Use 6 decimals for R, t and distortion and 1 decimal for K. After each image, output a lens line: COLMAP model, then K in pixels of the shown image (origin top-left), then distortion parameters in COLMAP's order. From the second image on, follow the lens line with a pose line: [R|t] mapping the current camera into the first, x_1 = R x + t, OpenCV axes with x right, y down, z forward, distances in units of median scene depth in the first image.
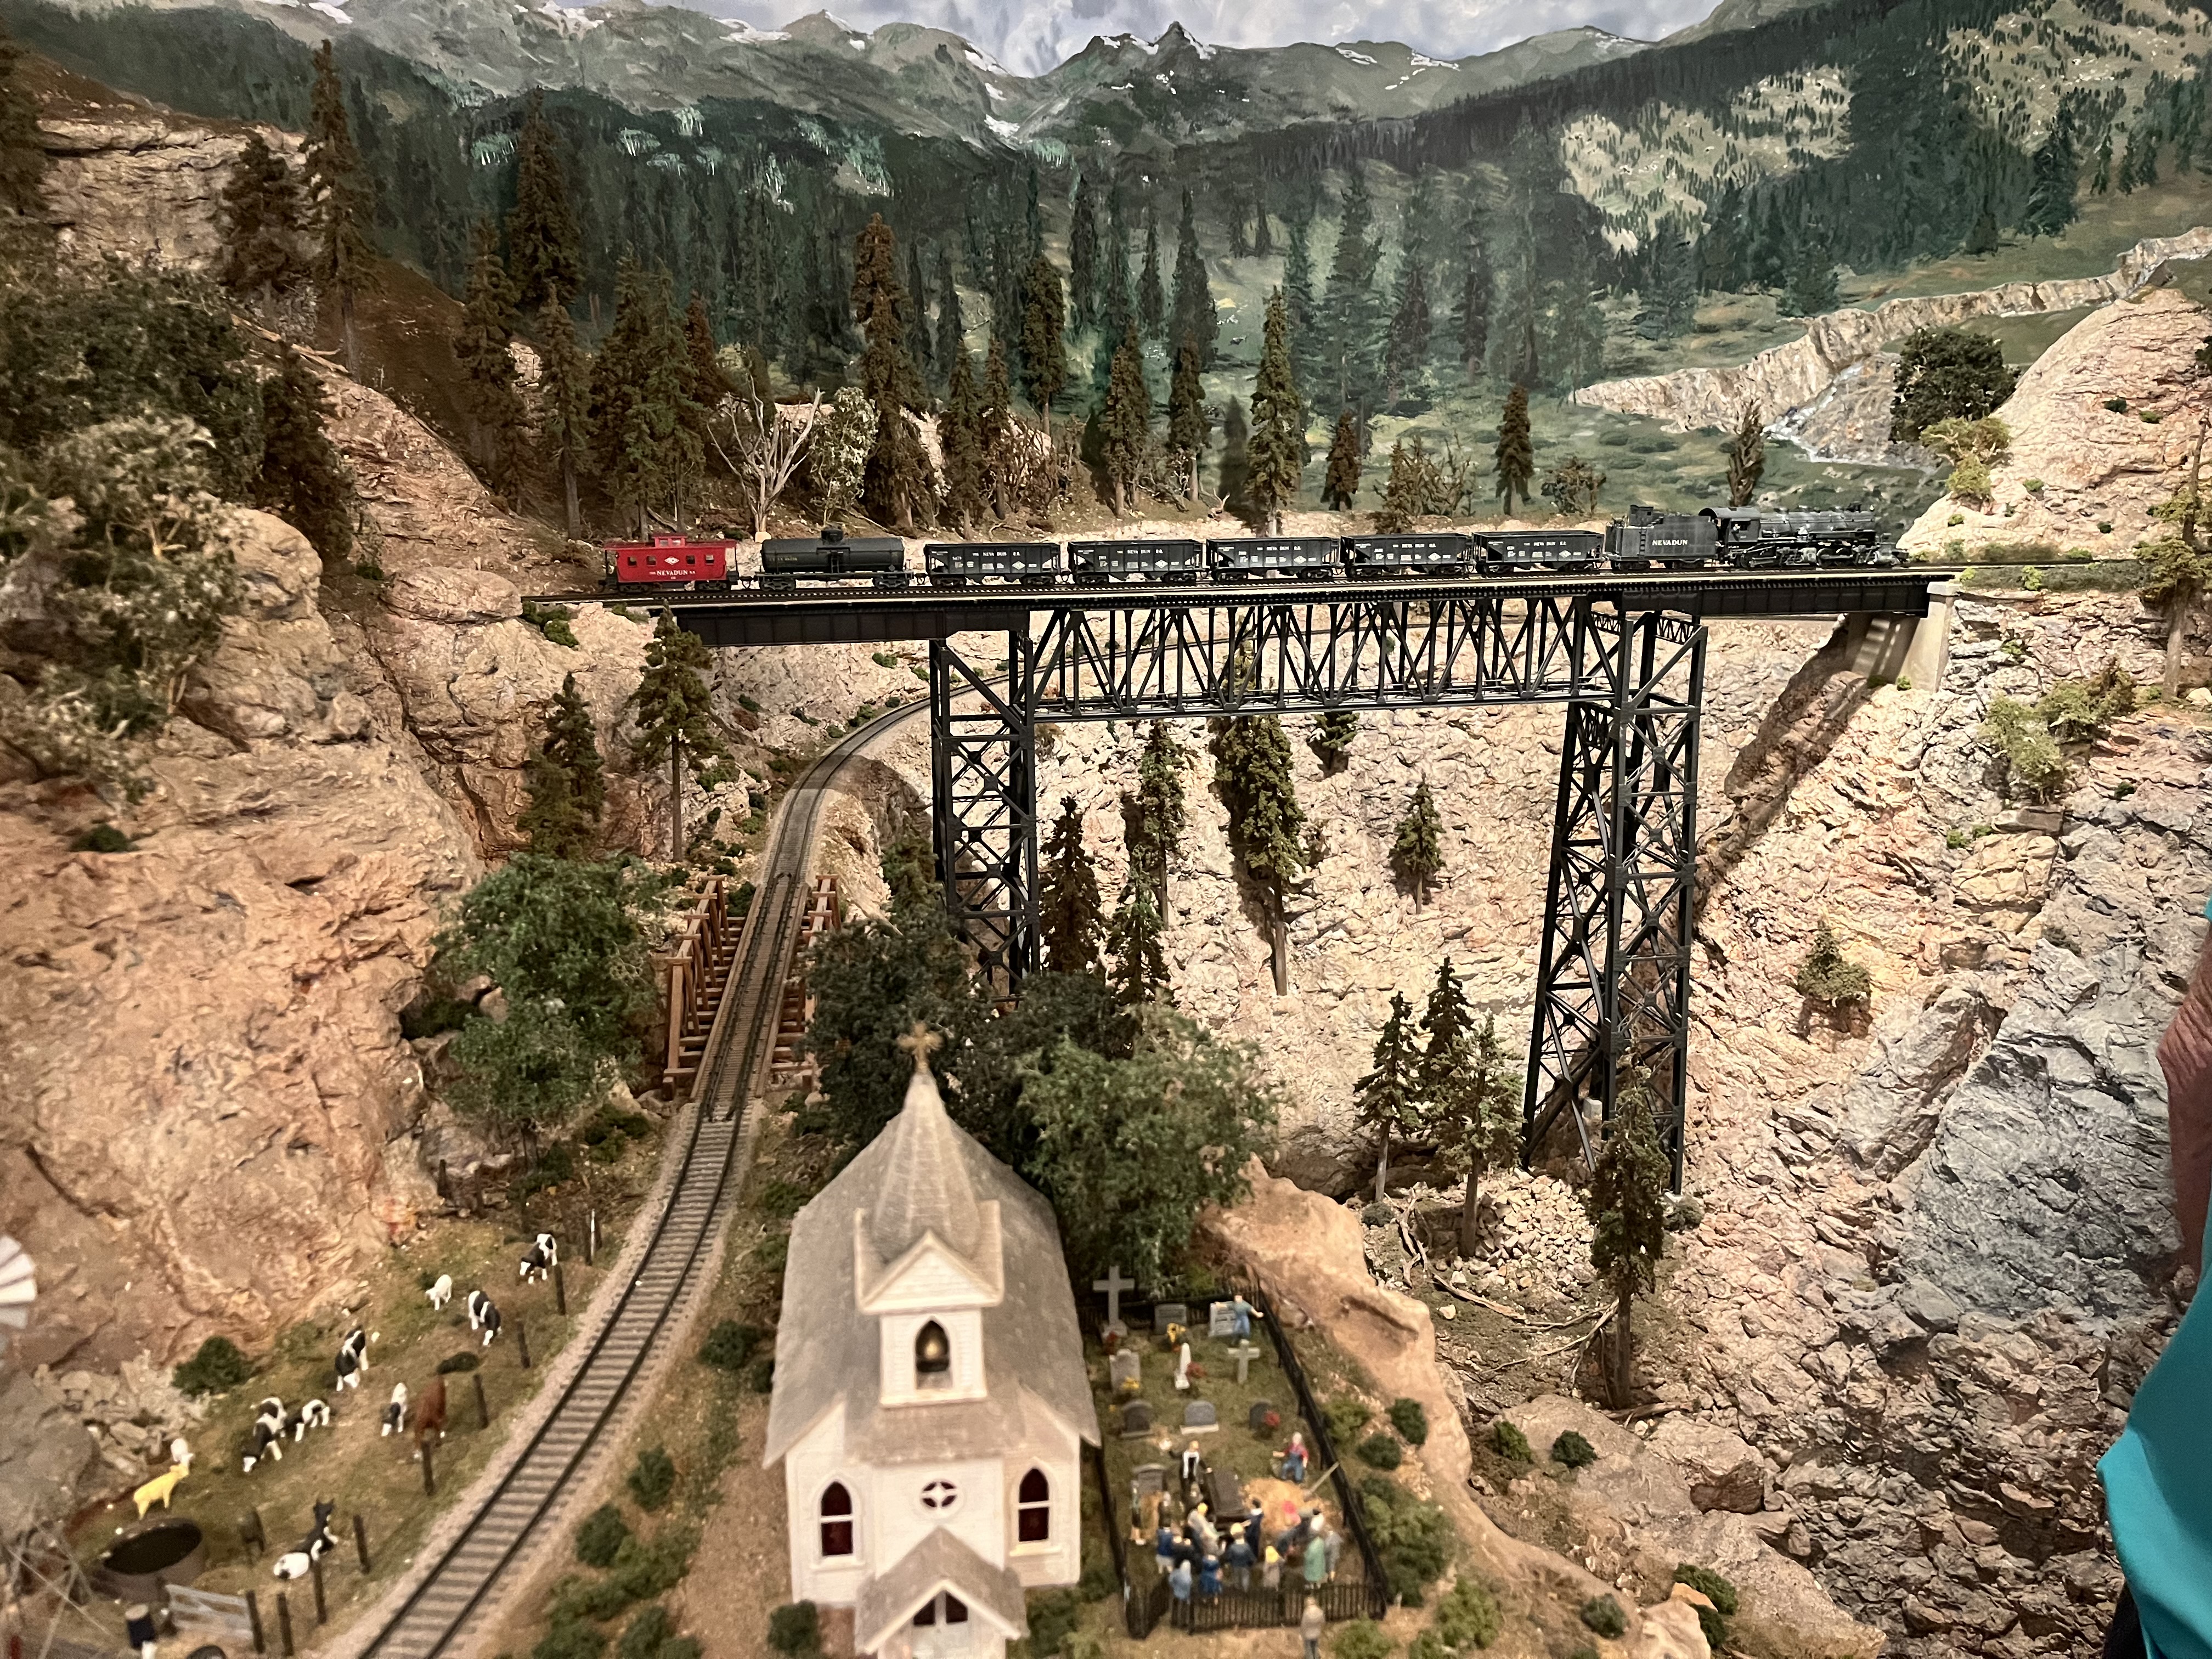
lens RADIAL K [[1688.4, 0, 1099.6], [0, 1688.4, 835.1], [0, 0, 1]] dist [0.047837, -0.056323]
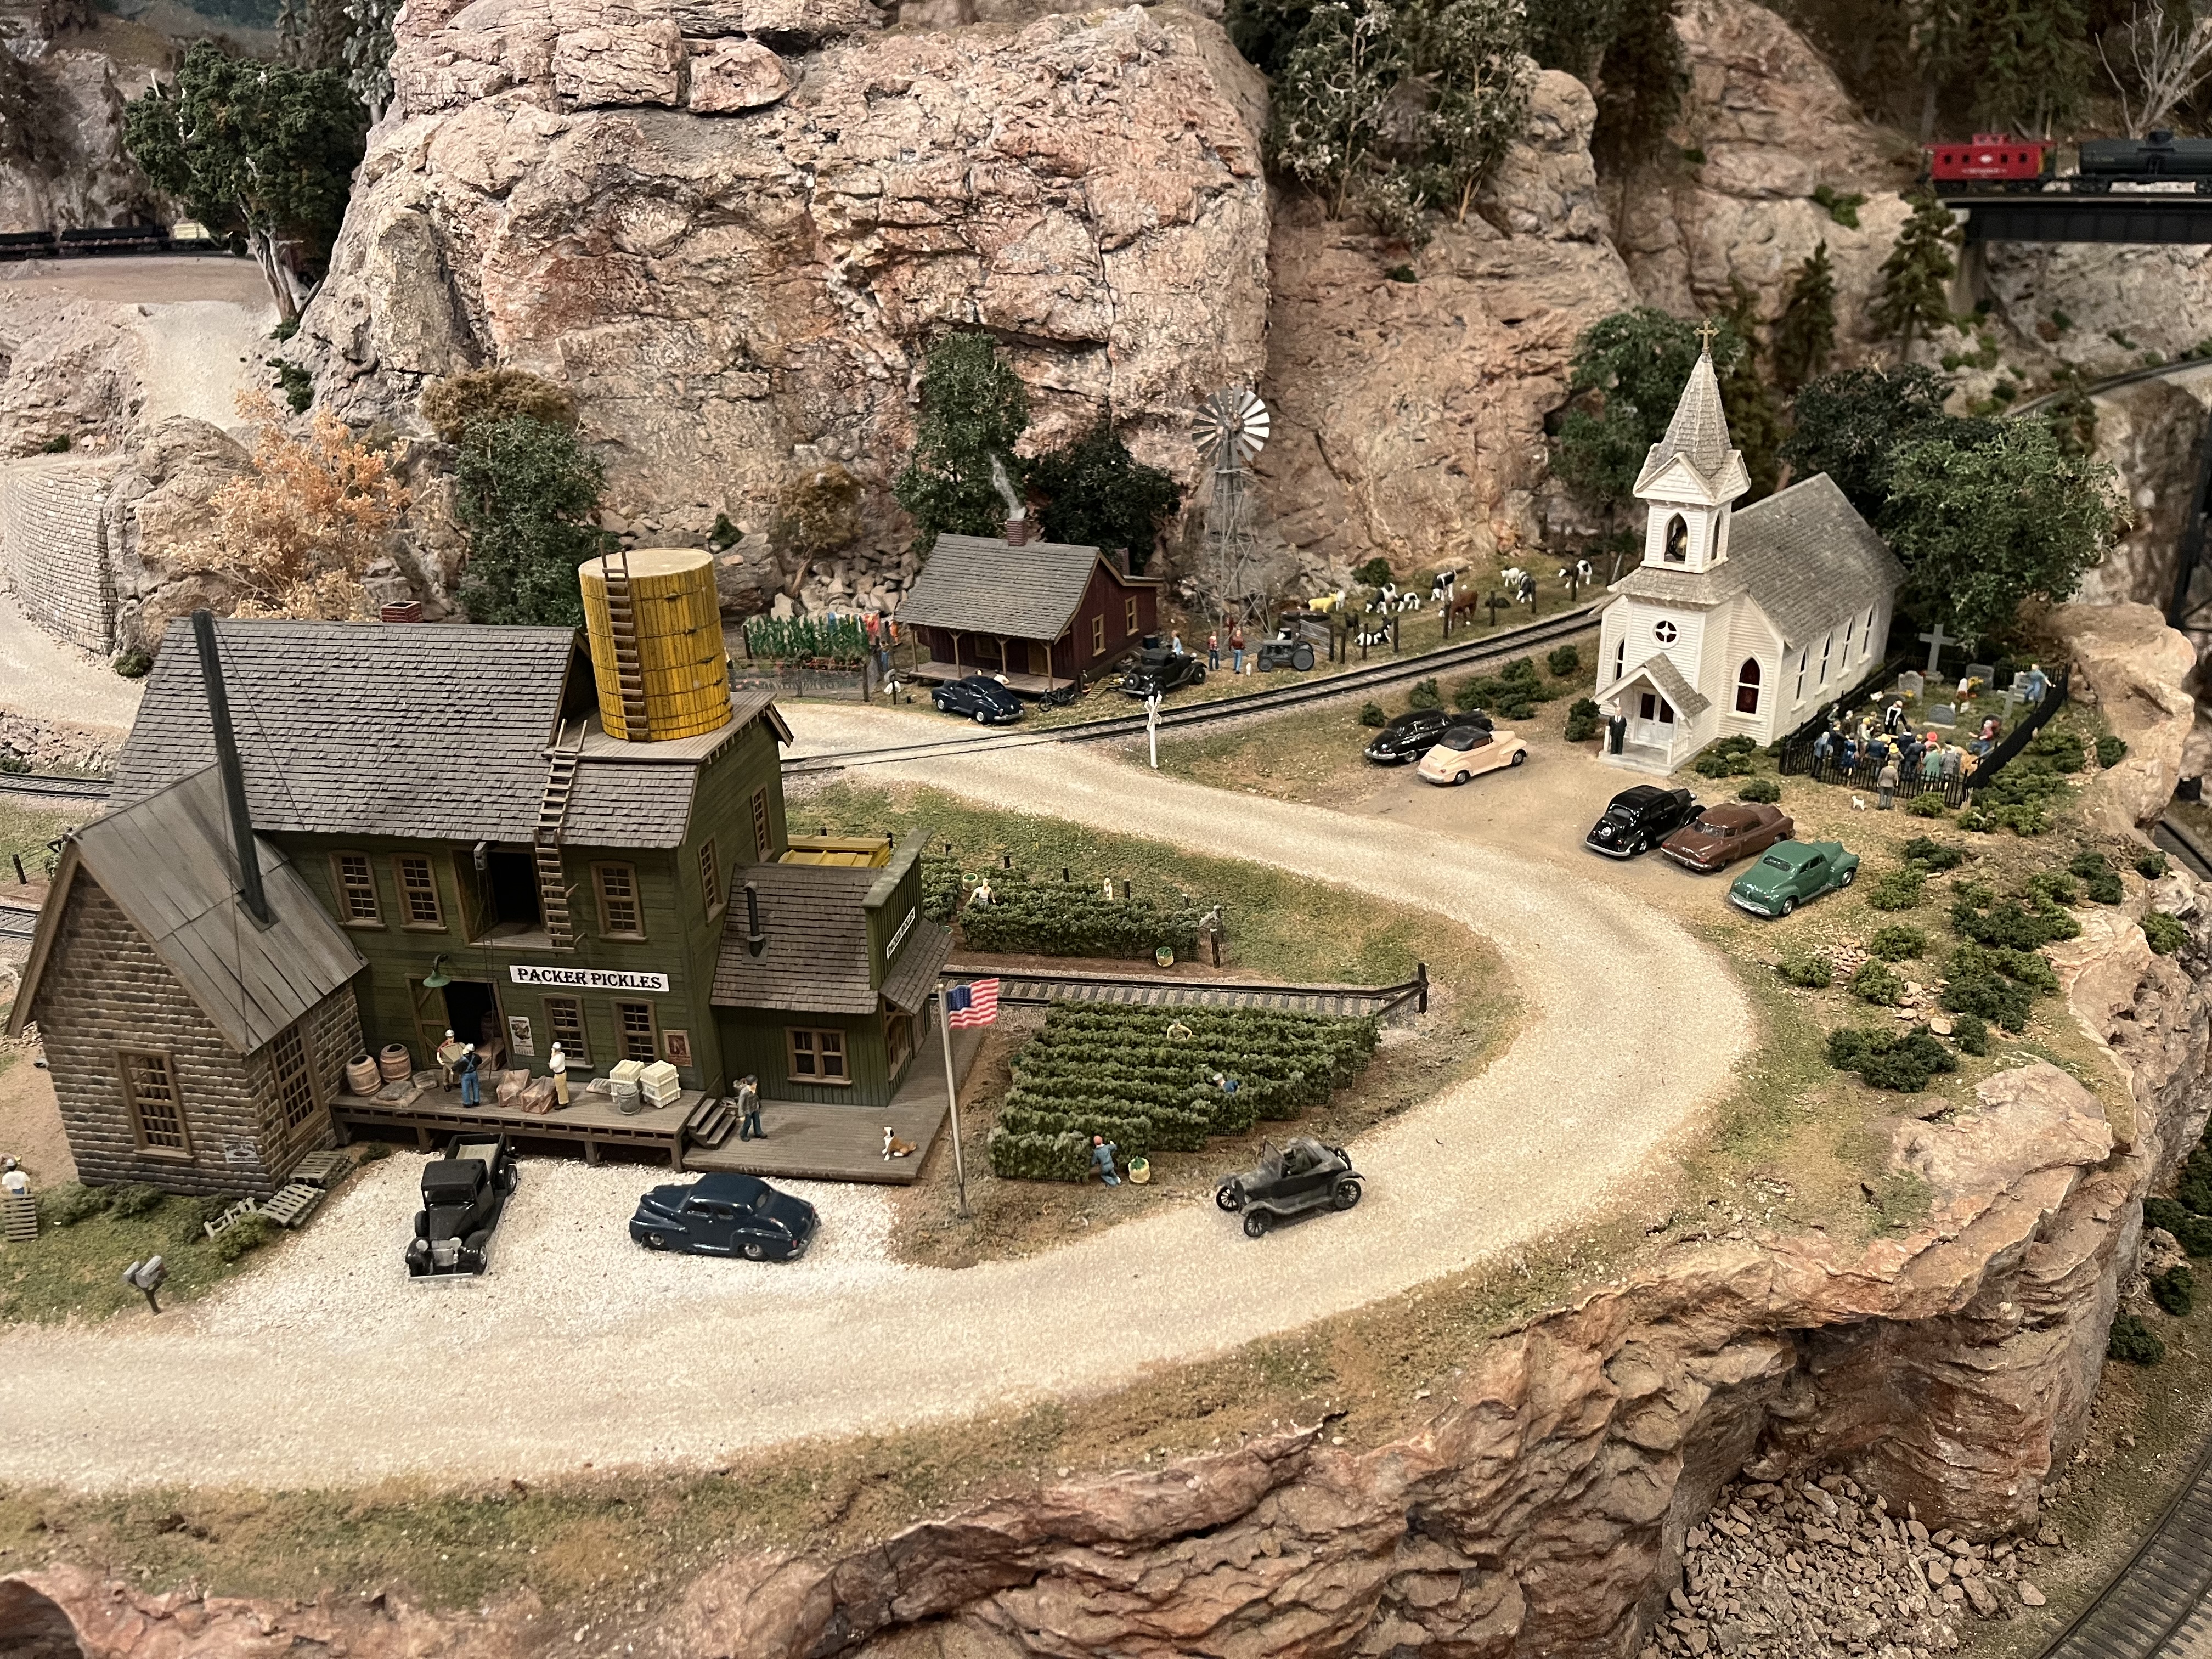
lens RADIAL K [[1688.4, 0, 1089.7], [0, 1688.4, 833.6], [0, 0, 1]] dist [0.047837, -0.056323]
pose [[0.670094, 0.265838, -0.693040, 0.446104], [-0.151687, 0.963008, 0.222728, 0.185559], [0.726612, -0.044123, 0.685629, -0.326252]]
